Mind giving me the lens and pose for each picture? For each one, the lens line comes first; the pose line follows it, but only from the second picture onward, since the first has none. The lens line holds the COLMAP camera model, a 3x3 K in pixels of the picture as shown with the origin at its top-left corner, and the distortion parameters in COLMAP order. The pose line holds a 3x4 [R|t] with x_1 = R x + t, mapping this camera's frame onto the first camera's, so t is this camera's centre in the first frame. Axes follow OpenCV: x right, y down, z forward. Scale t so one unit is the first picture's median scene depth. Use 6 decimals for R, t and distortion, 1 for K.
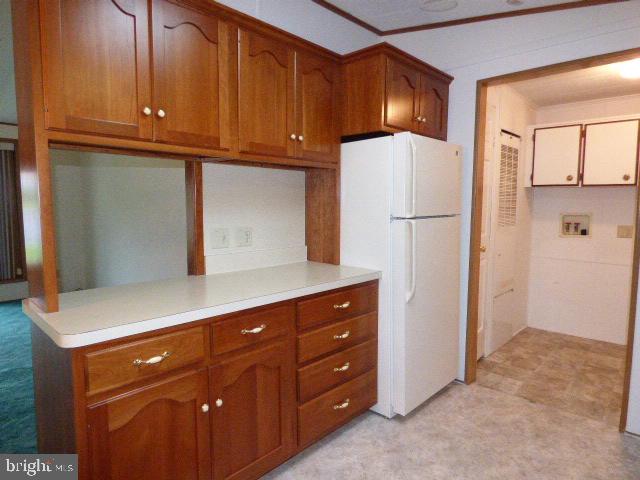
lens RADIAL K [[389.1, 0, 326.4], [0, 389.1, 238.0], [0, 0, 1]] dist [-0.006203, 0.003280]
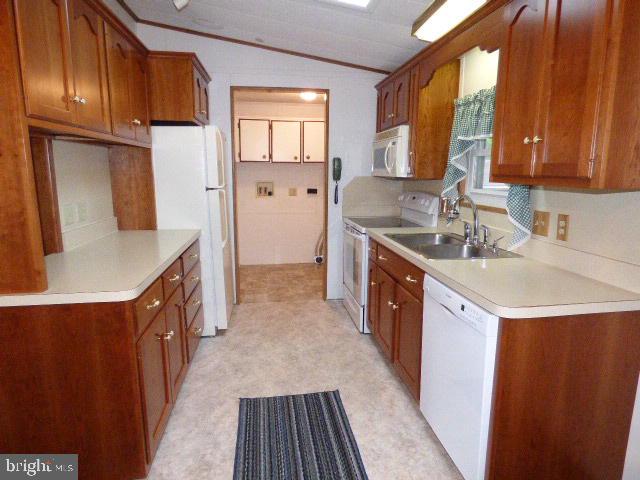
lens RADIAL K [[389.1, 0, 318.4], [0, 389.1, 238.9], [0, 0, 1]] dist [-0.006203, 0.003280]
pose [[0.639721, -0.130206, 0.757498, -0.505069], [0.059659, 0.990985, 0.119958, -0.015543], [-0.766288, -0.031548, 0.641722, -0.131740]]
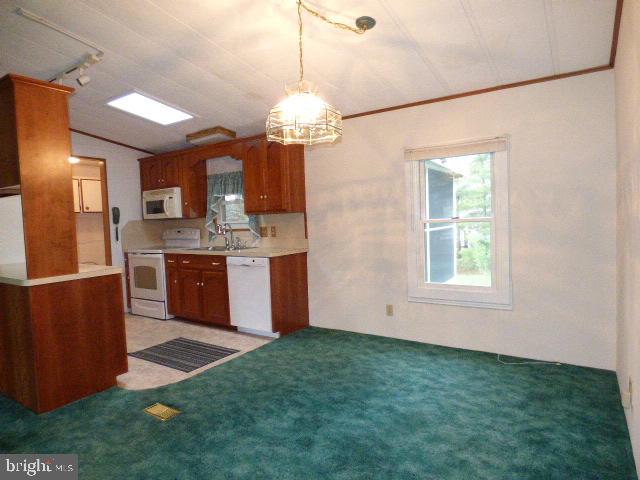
lens RADIAL K [[389.1, 0, 326.4], [0, 389.1, 239.6], [0, 0, 1]] dist [-0.006203, 0.003280]
pose [[-0.153684, -0.046551, 0.987023, -1.417804], [0.117492, 0.990942, 0.065030, 0.023053], [-0.981110, 0.125961, -0.146823, 0.002665]]
